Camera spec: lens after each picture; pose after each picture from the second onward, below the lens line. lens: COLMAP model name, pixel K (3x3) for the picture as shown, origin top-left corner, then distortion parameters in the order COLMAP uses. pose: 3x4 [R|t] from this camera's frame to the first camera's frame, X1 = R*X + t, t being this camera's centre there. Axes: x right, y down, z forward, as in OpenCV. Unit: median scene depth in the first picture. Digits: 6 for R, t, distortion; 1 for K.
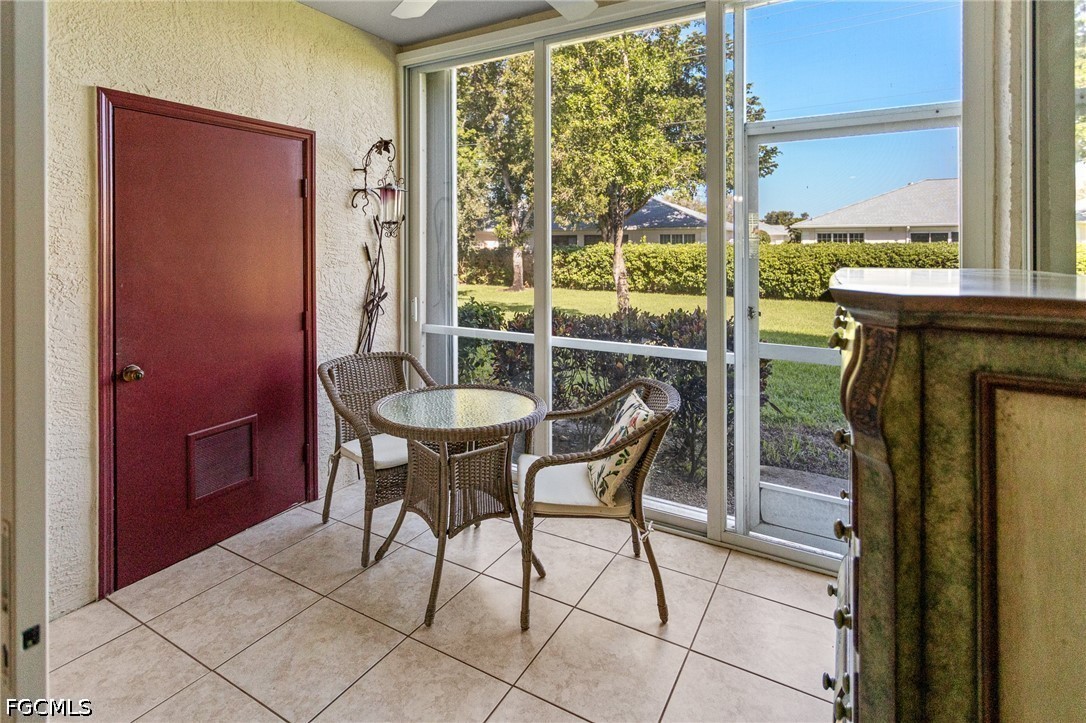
lens RADIAL K [[552.2, 0, 536.9], [0, 552.2, 236.0], [0, 0, 1]] dist [0.003030, 0.000636]
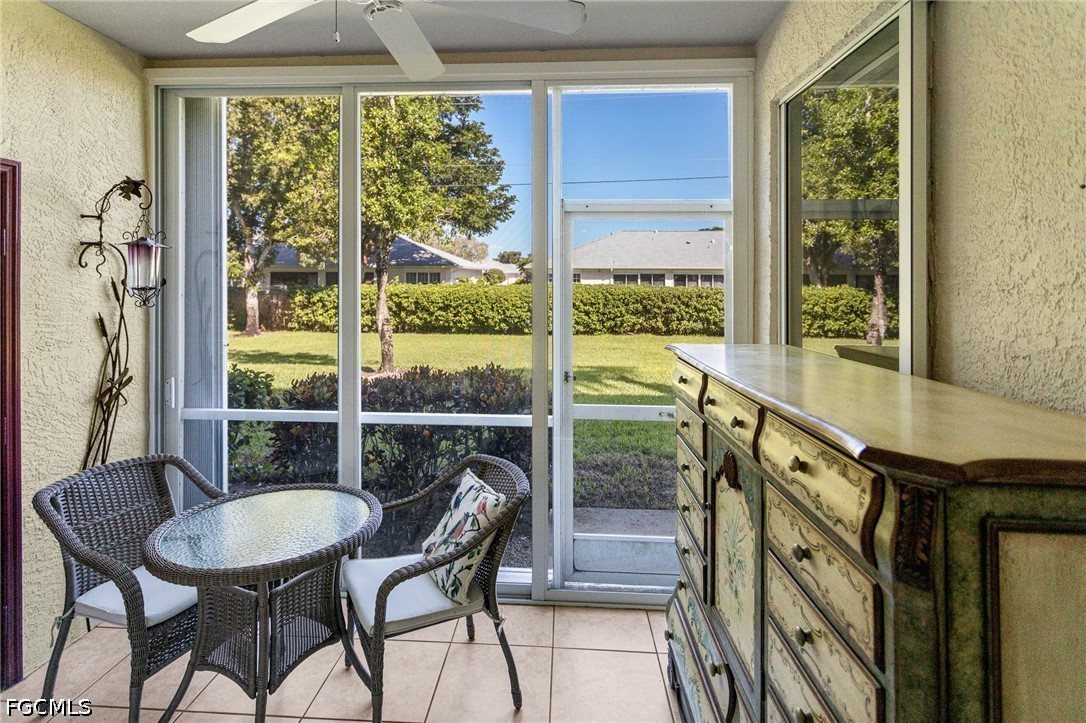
lens RADIAL K [[539.4, 0, 535.9], [0, 539.4, 271.8], [0, 0, 1]] dist [-0.000144, 0.001494]
pose [[0.893611, 0.010785, 0.448712, -0.107823], [-0.010895, 0.999938, -0.002336, -0.049003], [-0.448710, -0.002802, 0.893673, 0.070721]]
